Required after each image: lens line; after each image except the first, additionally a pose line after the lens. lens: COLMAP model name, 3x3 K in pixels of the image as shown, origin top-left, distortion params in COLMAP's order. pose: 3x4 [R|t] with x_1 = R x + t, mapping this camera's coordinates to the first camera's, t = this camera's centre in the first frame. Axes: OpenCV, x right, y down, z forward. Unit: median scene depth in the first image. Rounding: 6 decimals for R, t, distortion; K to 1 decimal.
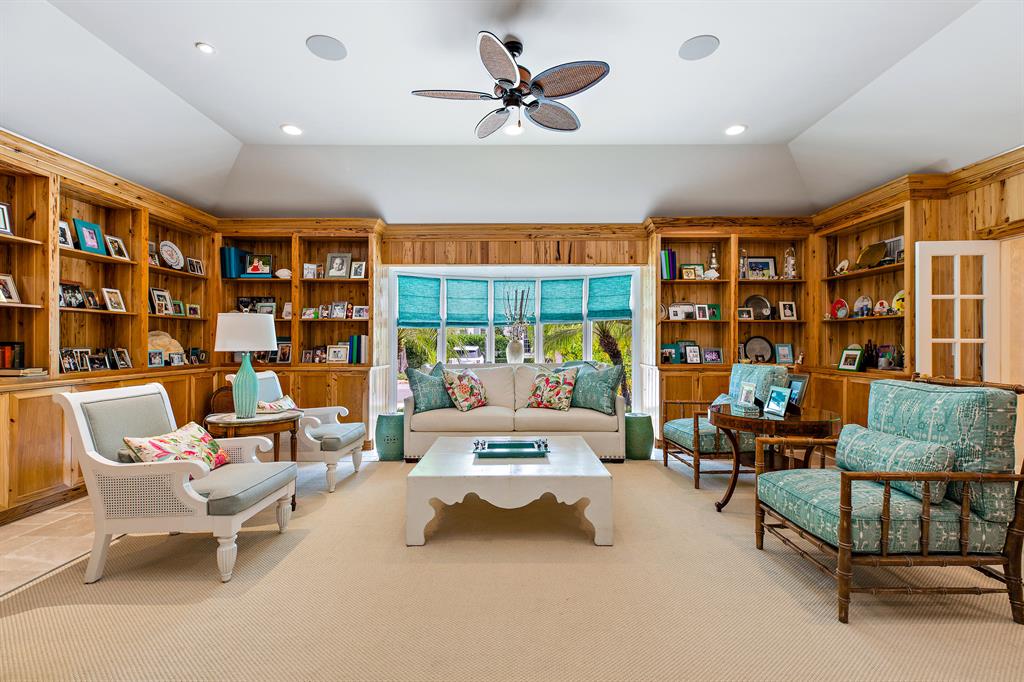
lens RADIAL K [[460.4, 0, 517.4], [0, 460.4, 342.8], [0, 0, 1]] dist [0.007895, 0.000095]
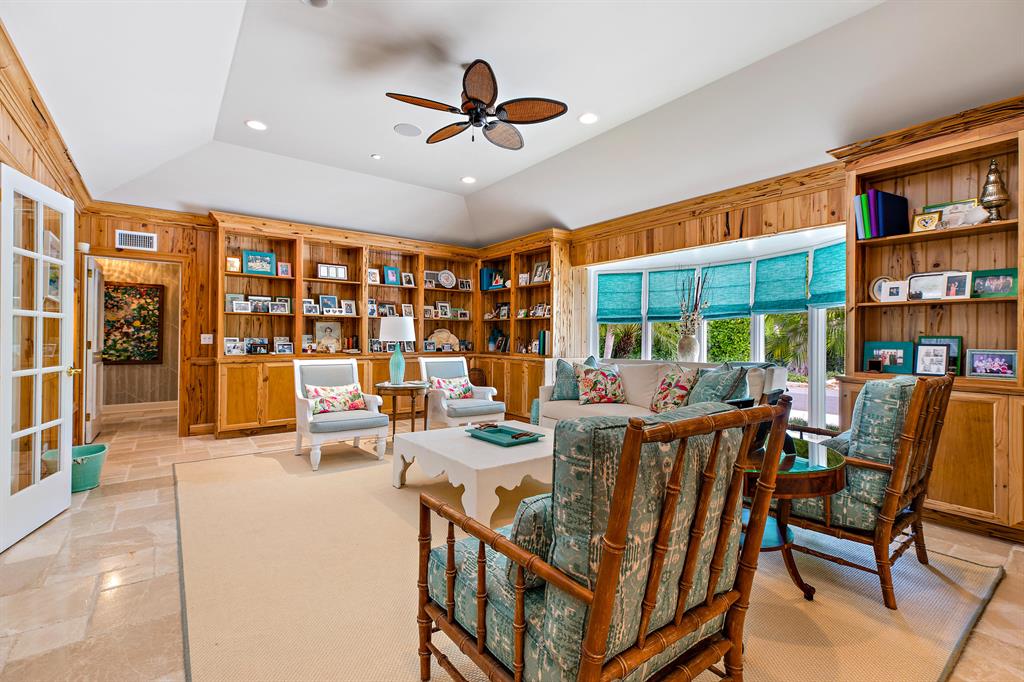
lens RADIAL K [[460.4, 0, 519.0], [0, 460.4, 336.5], [0, 0, 1]] dist [0.007895, 0.000095]
pose [[0.607736, 0.002757, -0.794135, 0.540591], [-0.007552, 0.999969, -0.002308, 0.001154], [0.794104, 0.007400, 0.607737, 0.236593]]
